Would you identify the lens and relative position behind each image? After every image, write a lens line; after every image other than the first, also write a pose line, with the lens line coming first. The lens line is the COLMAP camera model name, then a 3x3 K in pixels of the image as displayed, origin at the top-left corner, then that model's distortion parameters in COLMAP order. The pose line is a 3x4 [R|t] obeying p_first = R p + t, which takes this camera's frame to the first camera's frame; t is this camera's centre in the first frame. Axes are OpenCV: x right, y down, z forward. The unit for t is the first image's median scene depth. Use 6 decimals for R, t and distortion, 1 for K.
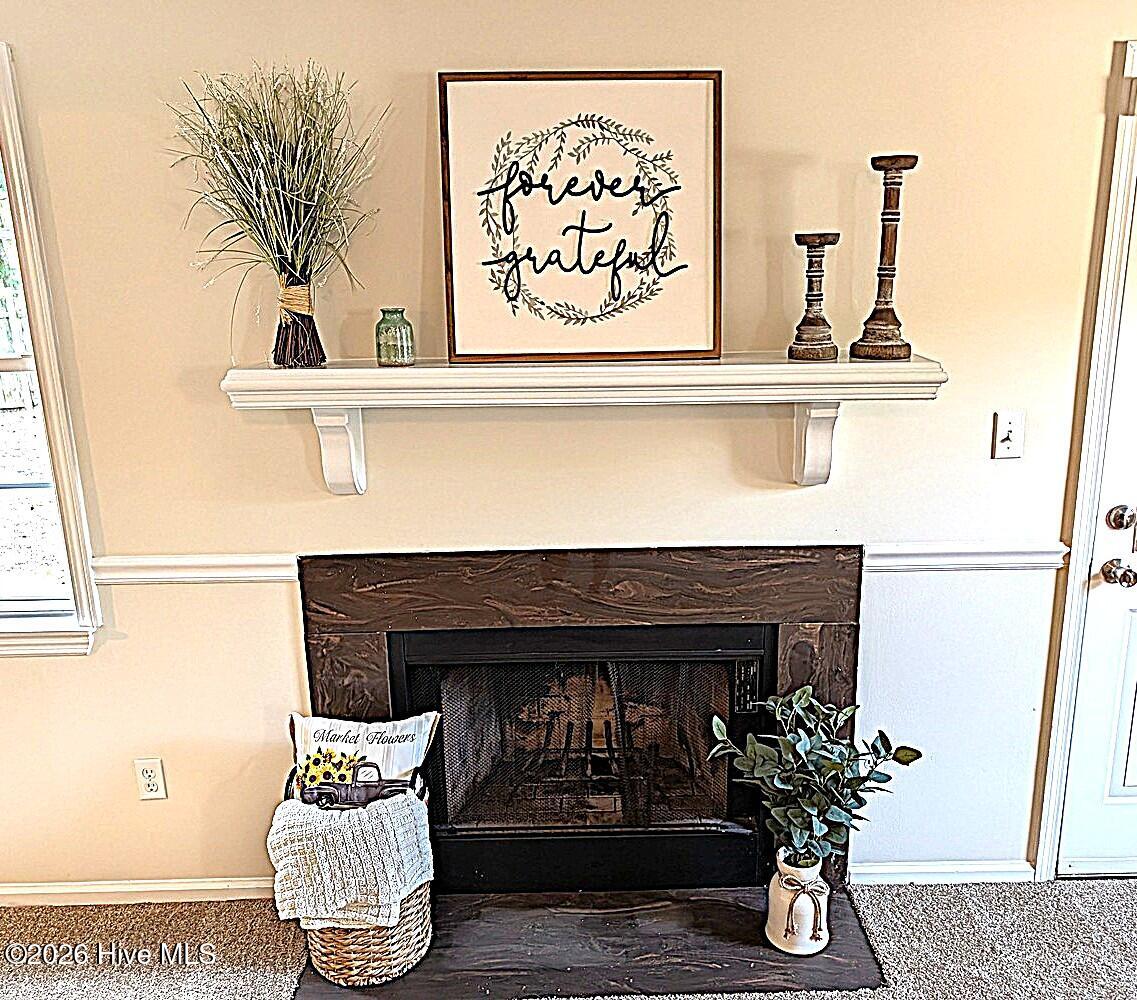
lens RADIAL K [[1029.4, 0, 572.7], [0, 1029.4, 540.7], [0, 0, 1]] dist [0.024065, -0.010600]
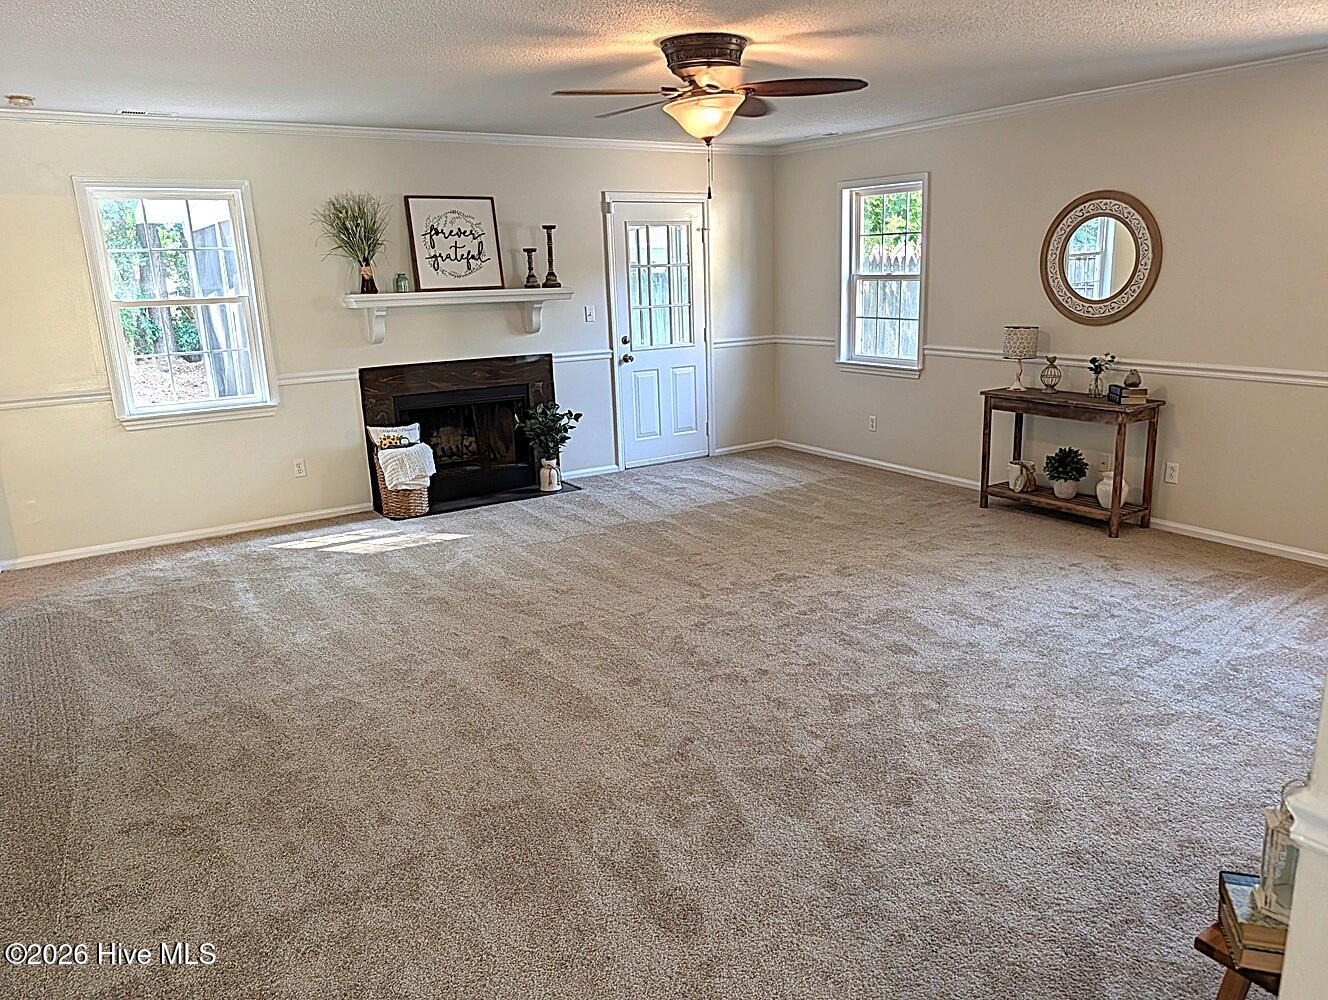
lens RADIAL K [[956.7, 0, 666.4], [0, 956.7, 501.5], [0, 0, 1]] dist [0.012376, 0.000523]
pose [[0.851160, -0.135127, 0.507215, -0.985468], [0.156964, 0.987604, -0.000295, 0.529404], [-0.500888, 0.079865, 0.861819, -1.658885]]
